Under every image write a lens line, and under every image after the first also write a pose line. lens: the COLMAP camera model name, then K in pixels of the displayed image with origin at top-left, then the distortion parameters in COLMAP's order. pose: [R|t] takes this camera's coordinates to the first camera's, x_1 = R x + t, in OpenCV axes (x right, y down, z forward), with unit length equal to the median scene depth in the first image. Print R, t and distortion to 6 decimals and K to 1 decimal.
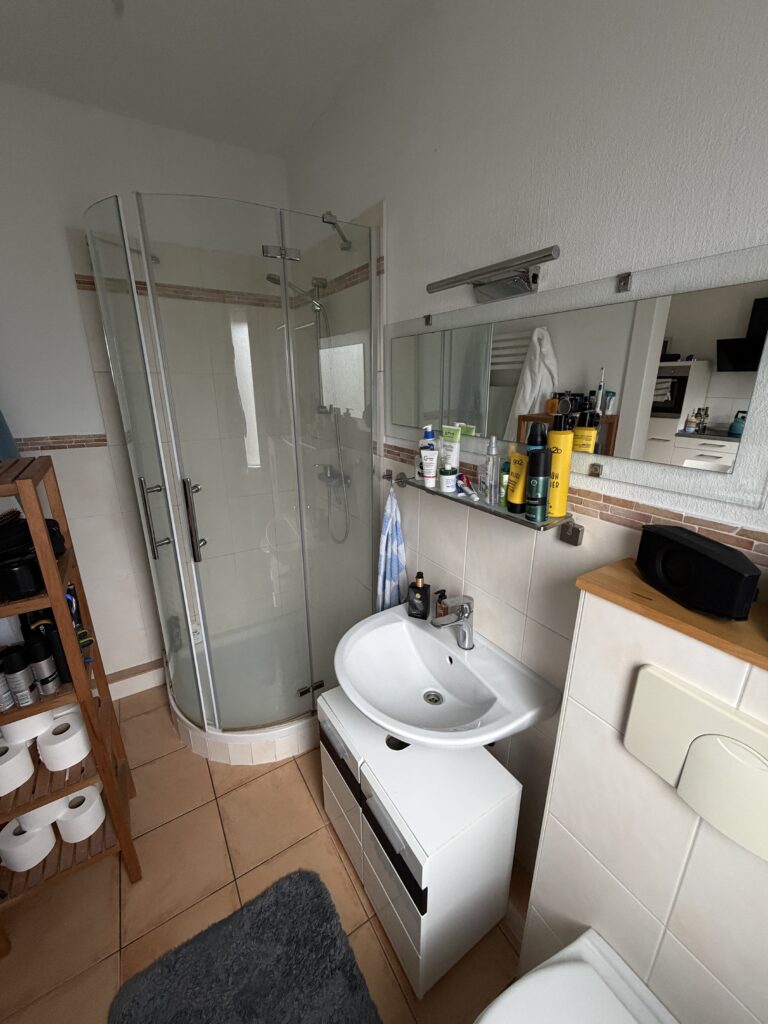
lens RADIAL K [[407.2, 0, 382.5], [0, 407.2, 509.5], [0, 0, 1]] dist [0.001319, 0.000354]
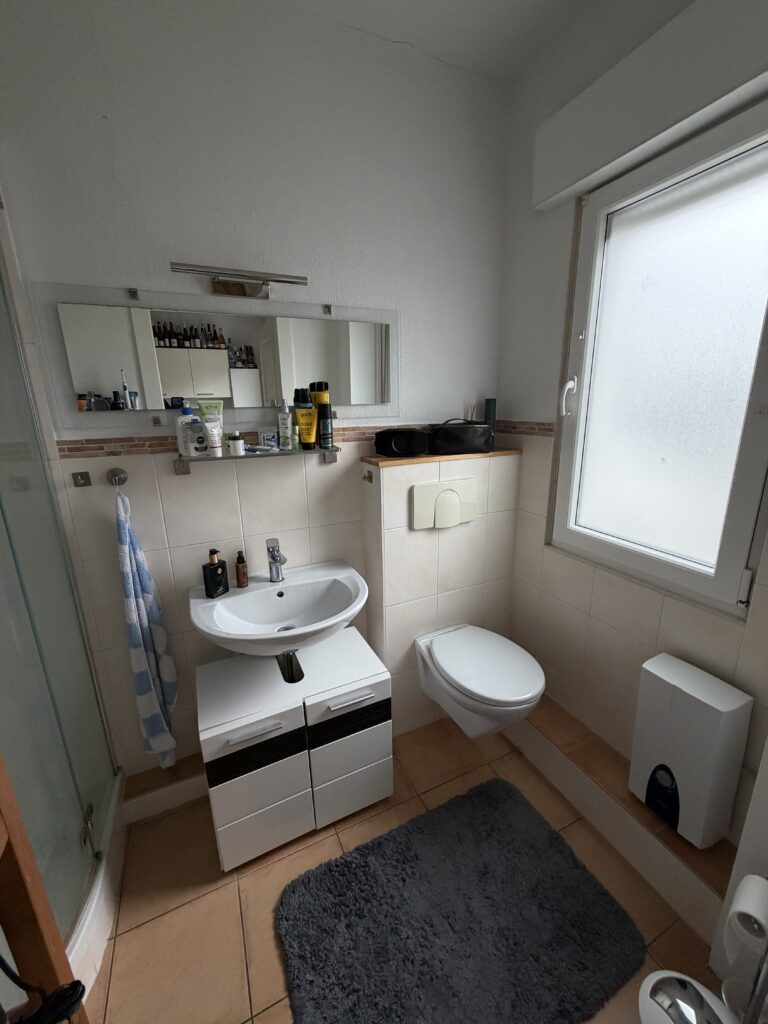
lens RADIAL K [[407.2, 0, 382.5], [0, 407.2, 509.5], [0, 0, 1]] dist [0.001319, 0.000354]
pose [[0.120218, -0.254217, 0.959647, -0.908307], [0.319361, 0.925176, 0.205078, -0.009283], [-0.939977, 0.281819, 0.192409, 0.434315]]
